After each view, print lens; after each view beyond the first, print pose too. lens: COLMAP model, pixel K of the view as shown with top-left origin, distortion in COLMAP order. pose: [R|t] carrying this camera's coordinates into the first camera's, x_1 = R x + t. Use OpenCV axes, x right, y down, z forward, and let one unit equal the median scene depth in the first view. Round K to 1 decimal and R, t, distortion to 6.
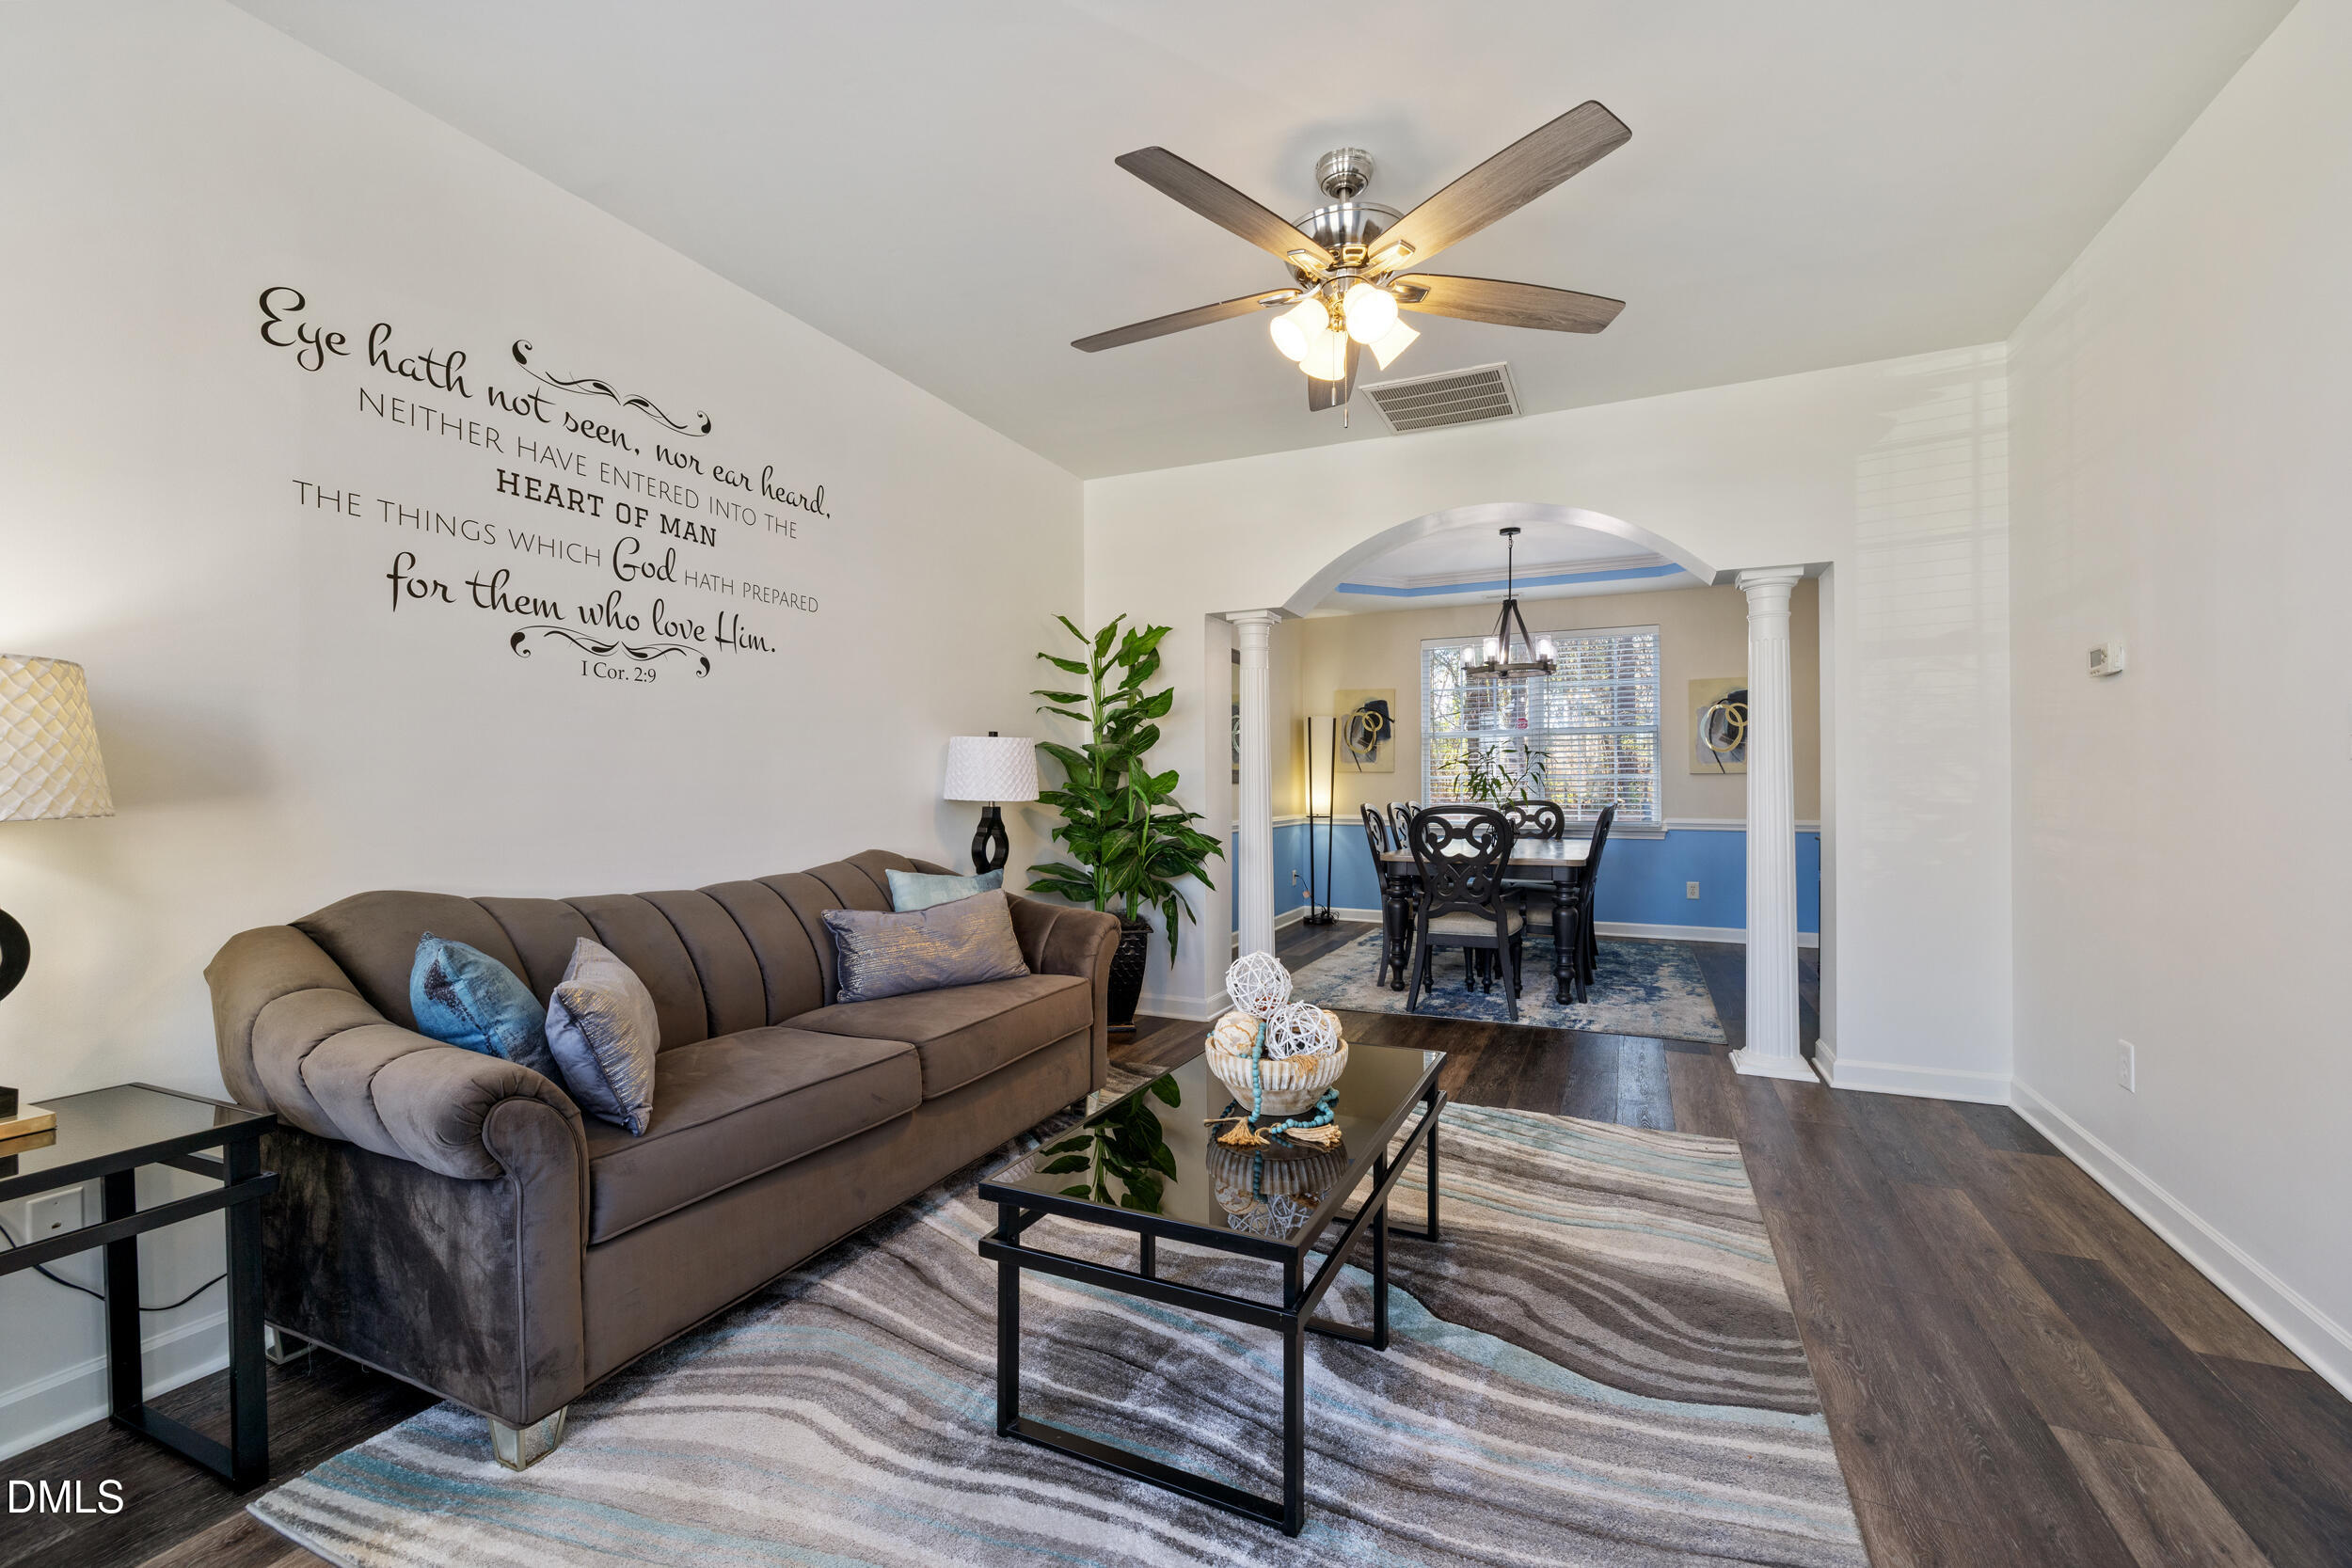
lens RADIAL K [[992.8, 0, 1182.4], [0, 992.8, 781.6], [0, 0, 1]] dist [-0.000636, 0.000154]
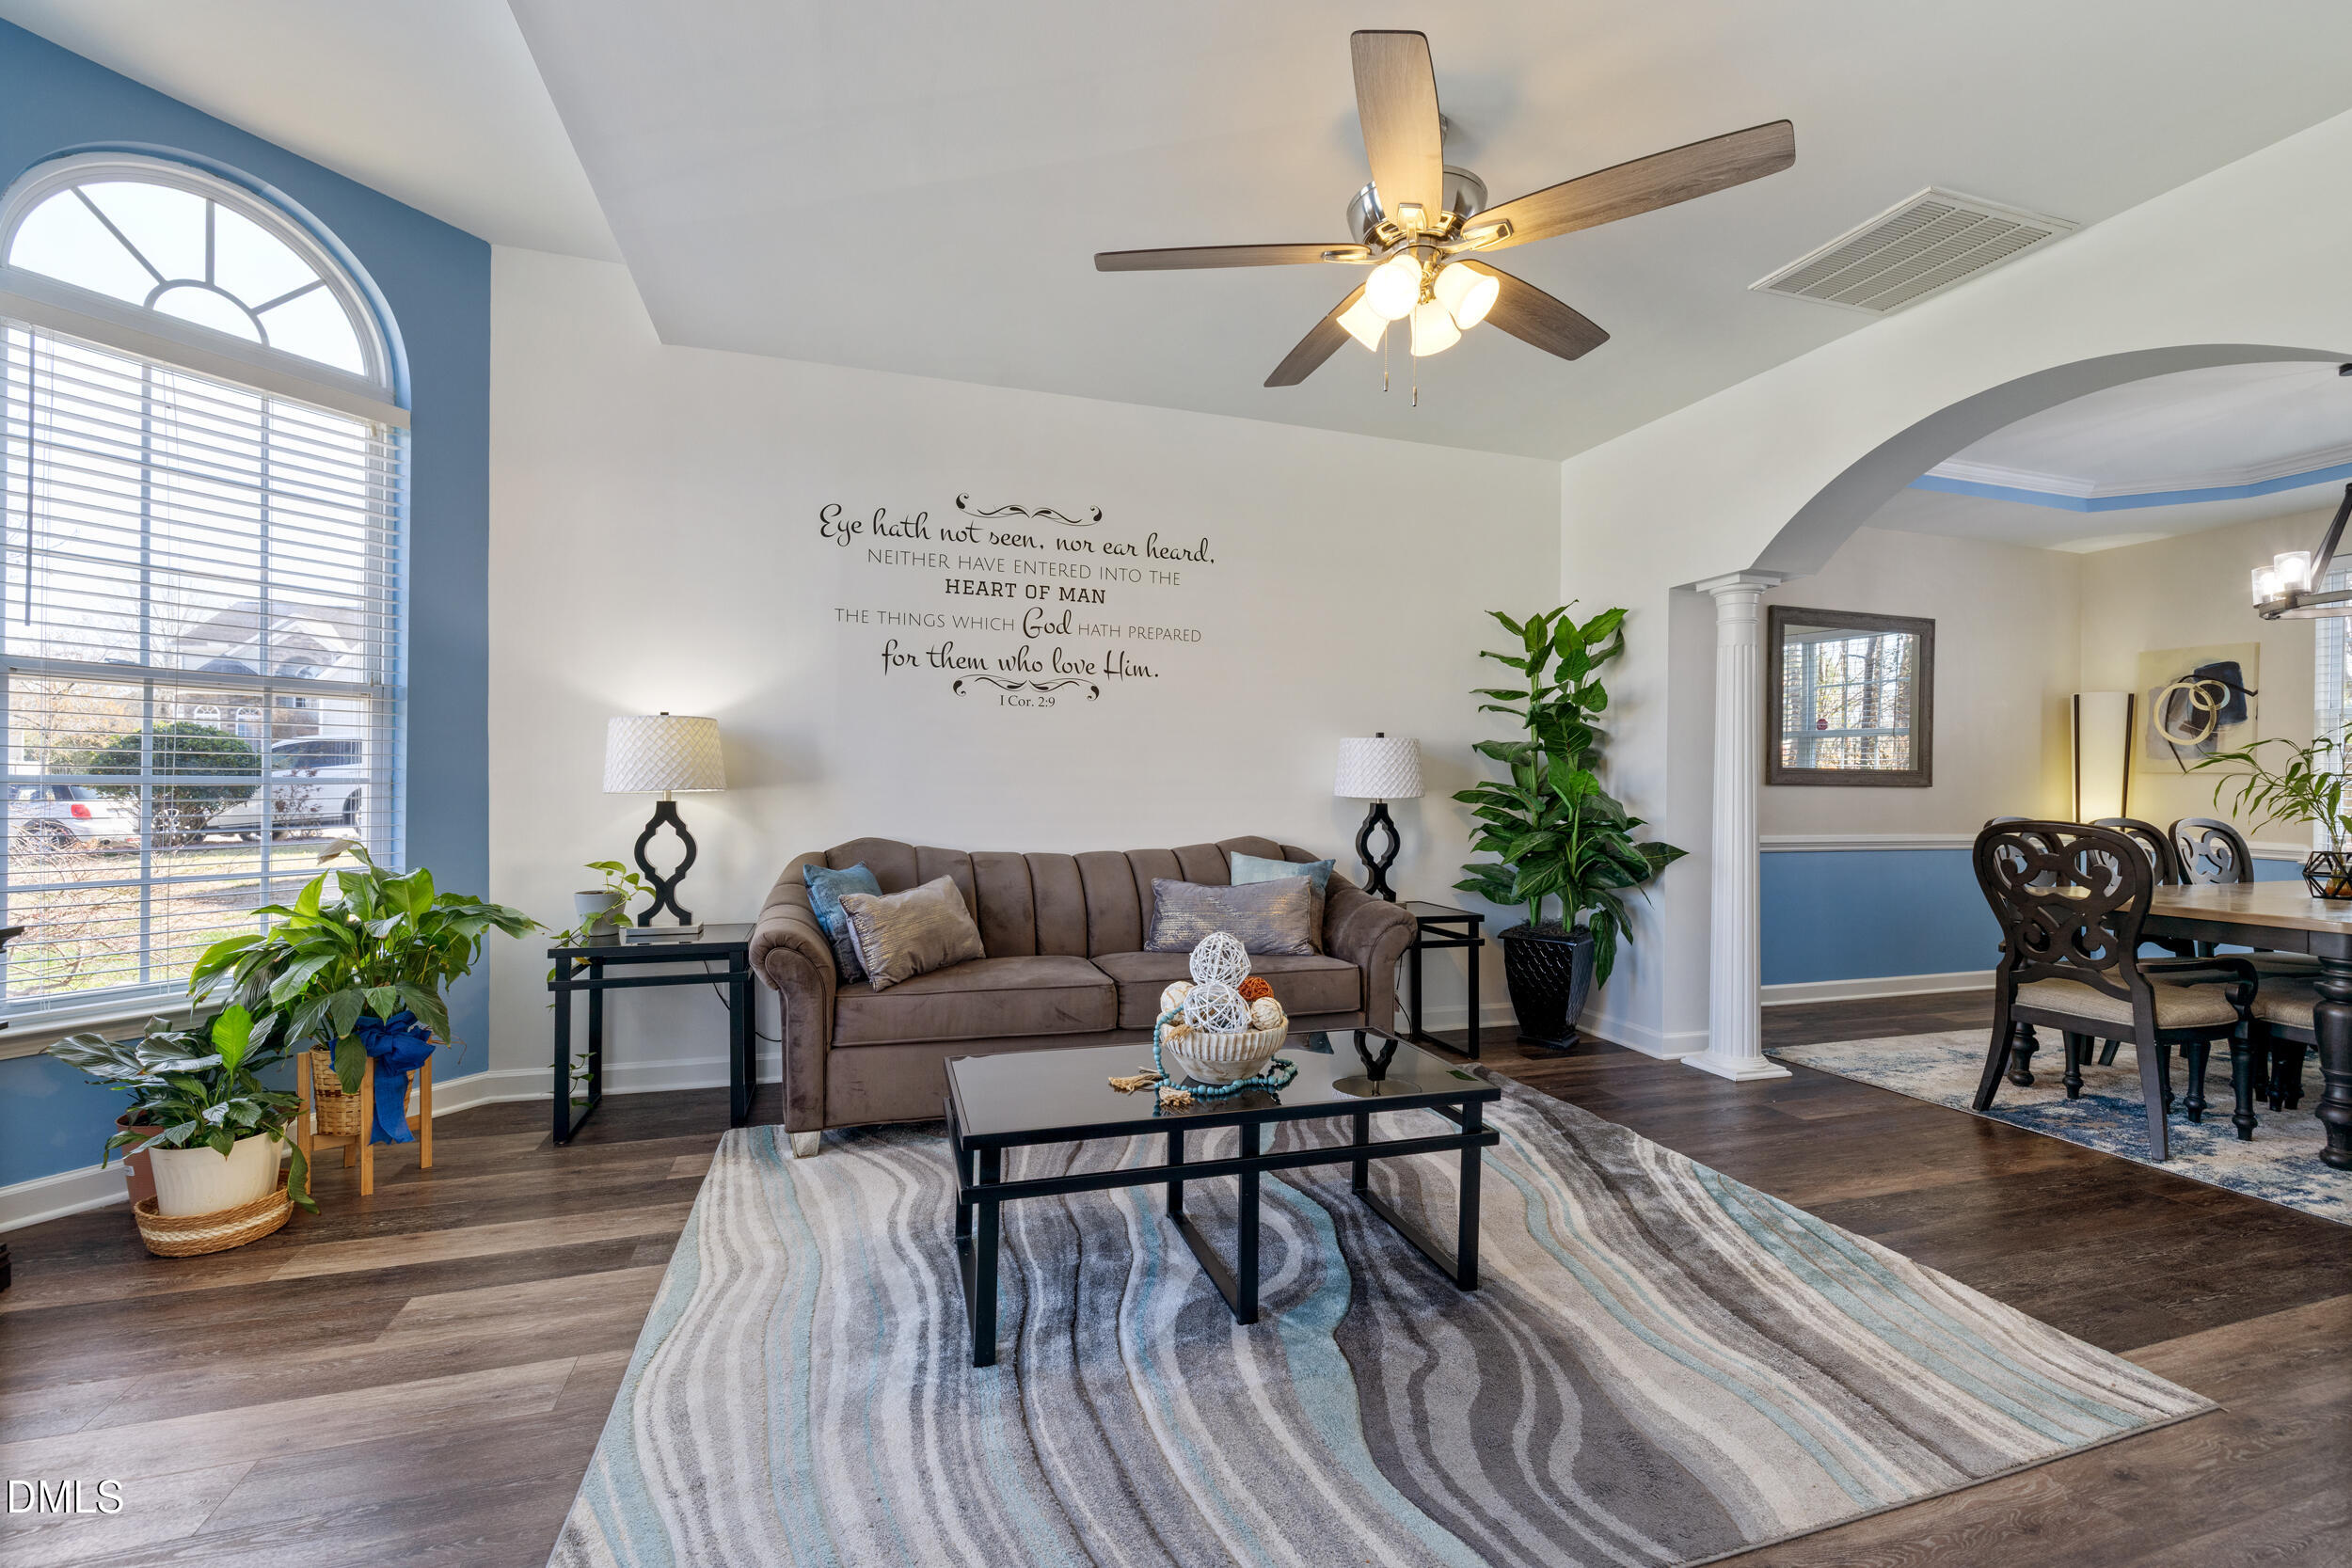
lens RADIAL K [[992.8, 0, 1170.5], [0, 992.8, 782.5], [0, 0, 1]] dist [-0.000636, 0.000154]
pose [[0.671611, 0.008901, -0.740850, 0.647156], [-0.009466, 0.999949, 0.003432, 0.002313], [0.740843, 0.004707, 0.671662, 0.173586]]
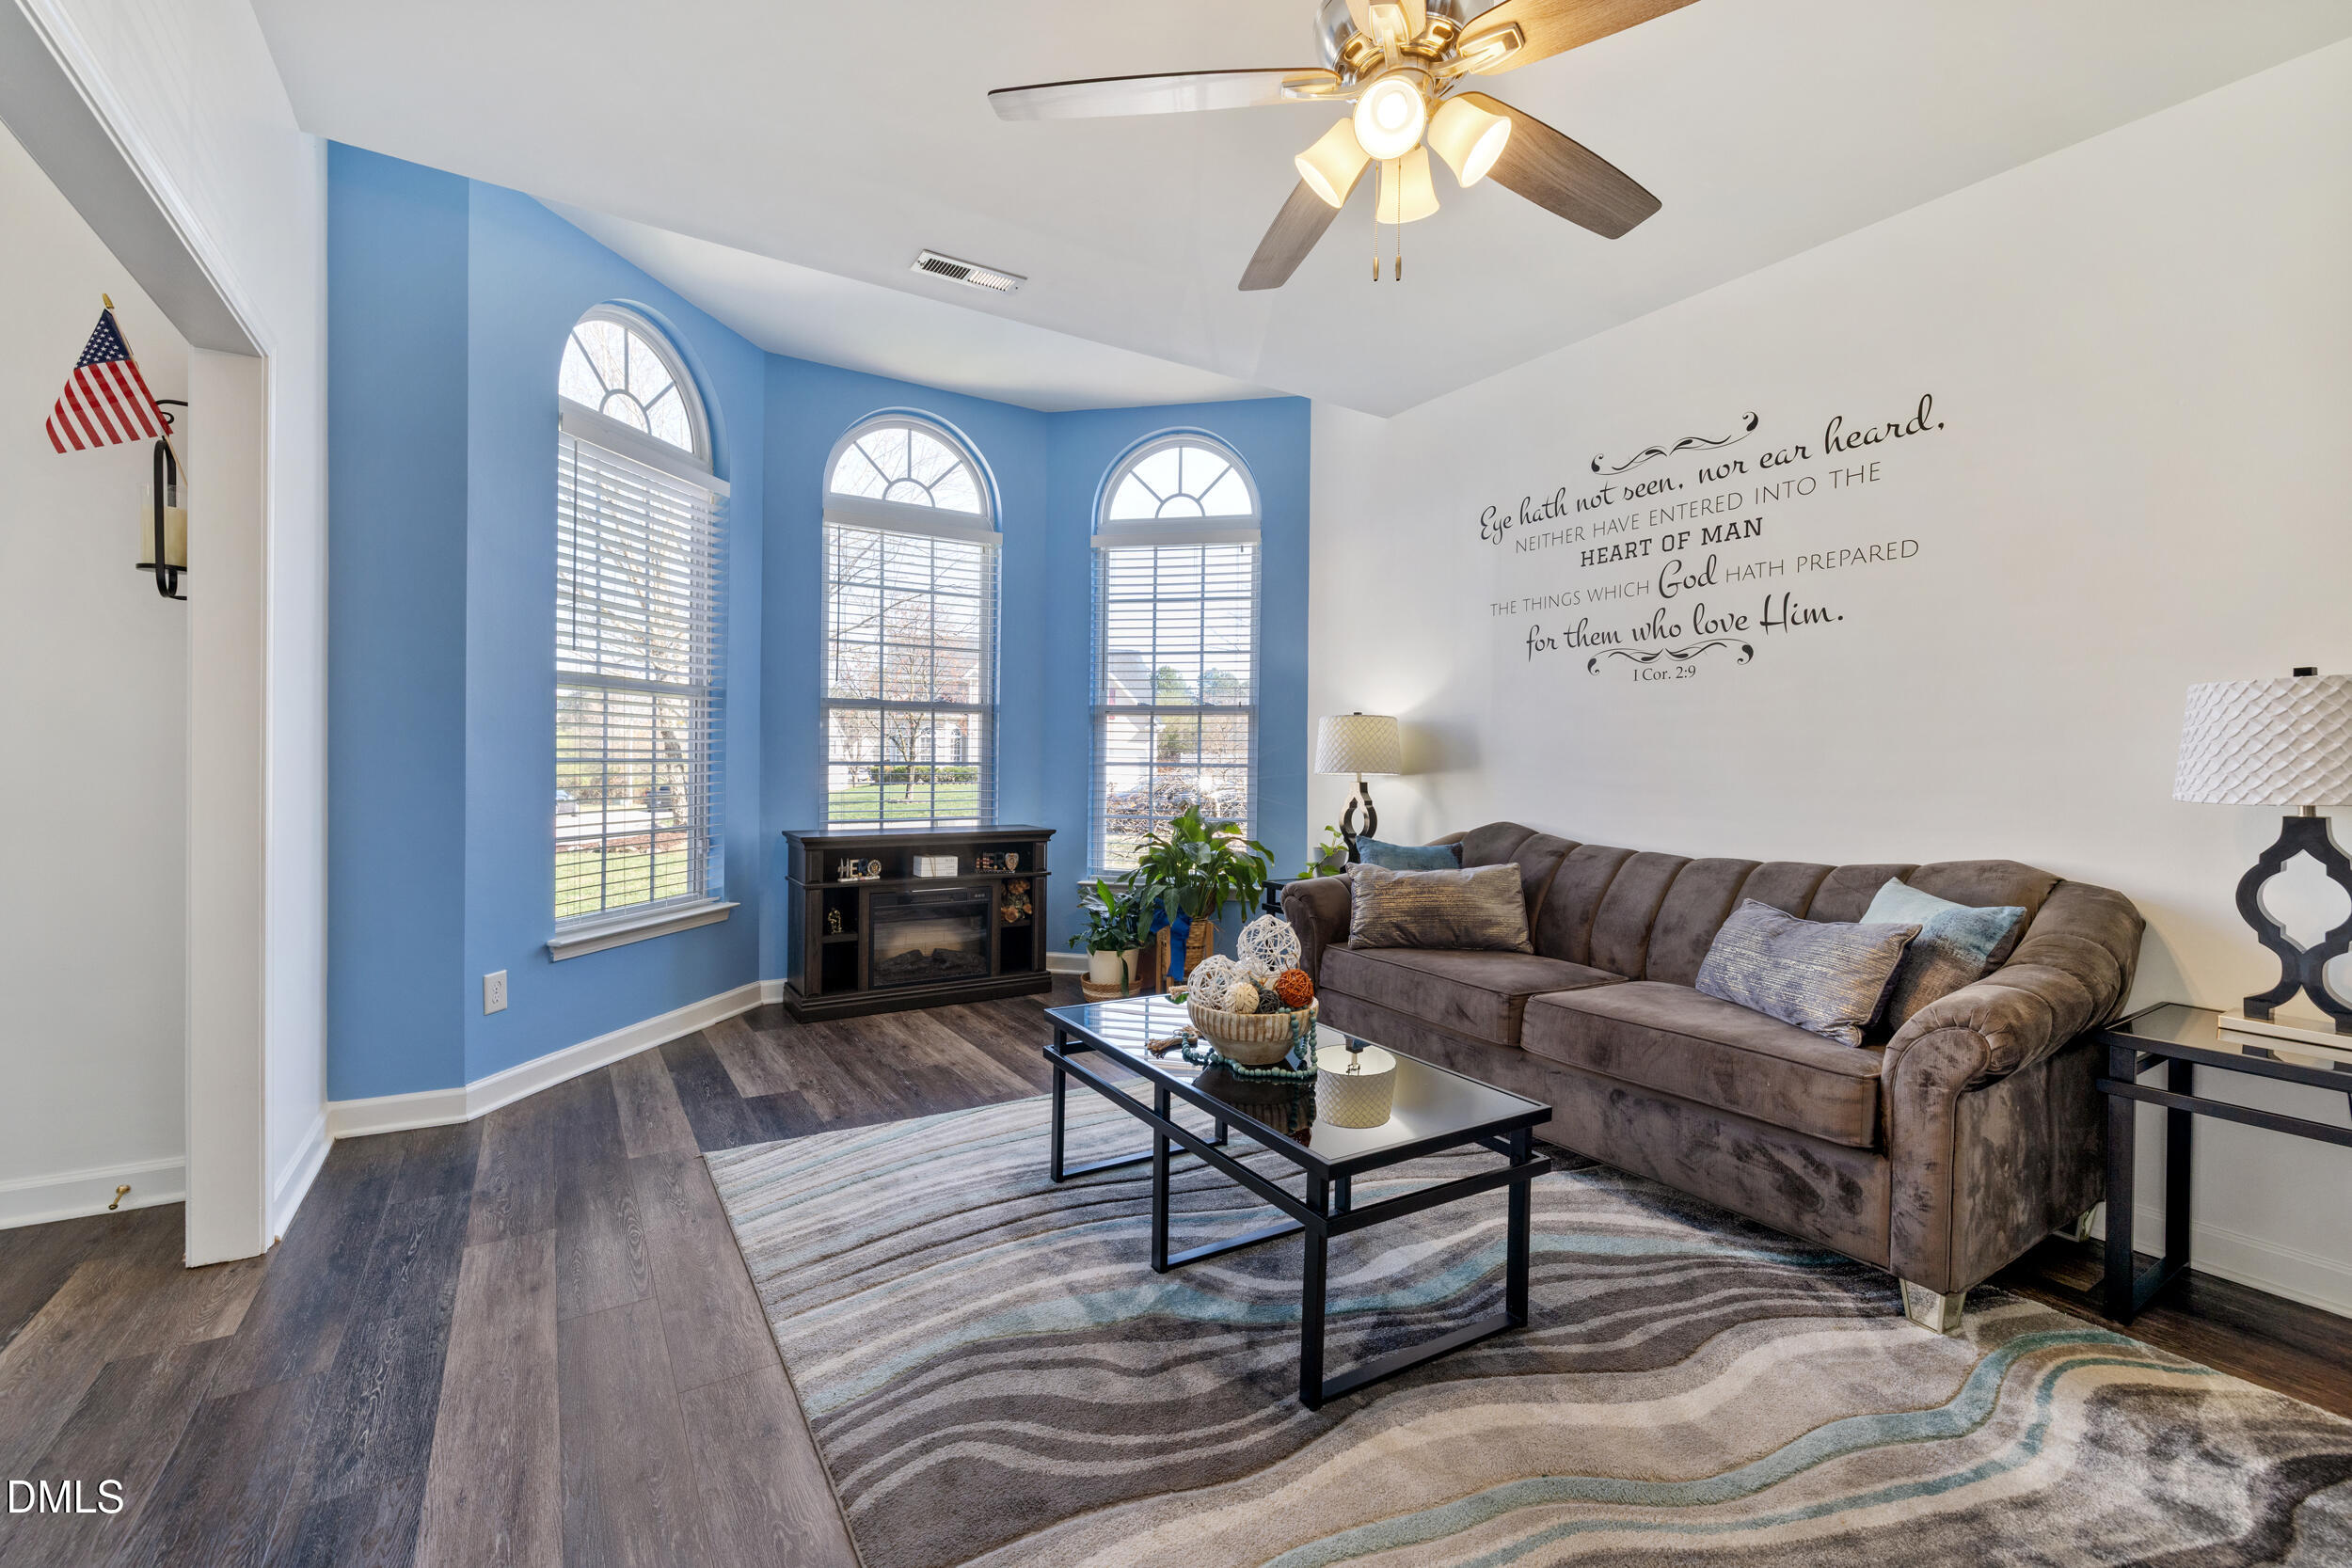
lens RADIAL K [[992.8, 0, 1176.2], [0, 992.8, 774.3], [0, 0, 1]] dist [-0.000636, 0.000154]
pose [[-0.549952, 0.013885, -0.835081, 0.794094], [-0.003958, 0.999807, 0.019230, -0.005412], [0.835187, 0.013881, -0.549791, 1.157995]]
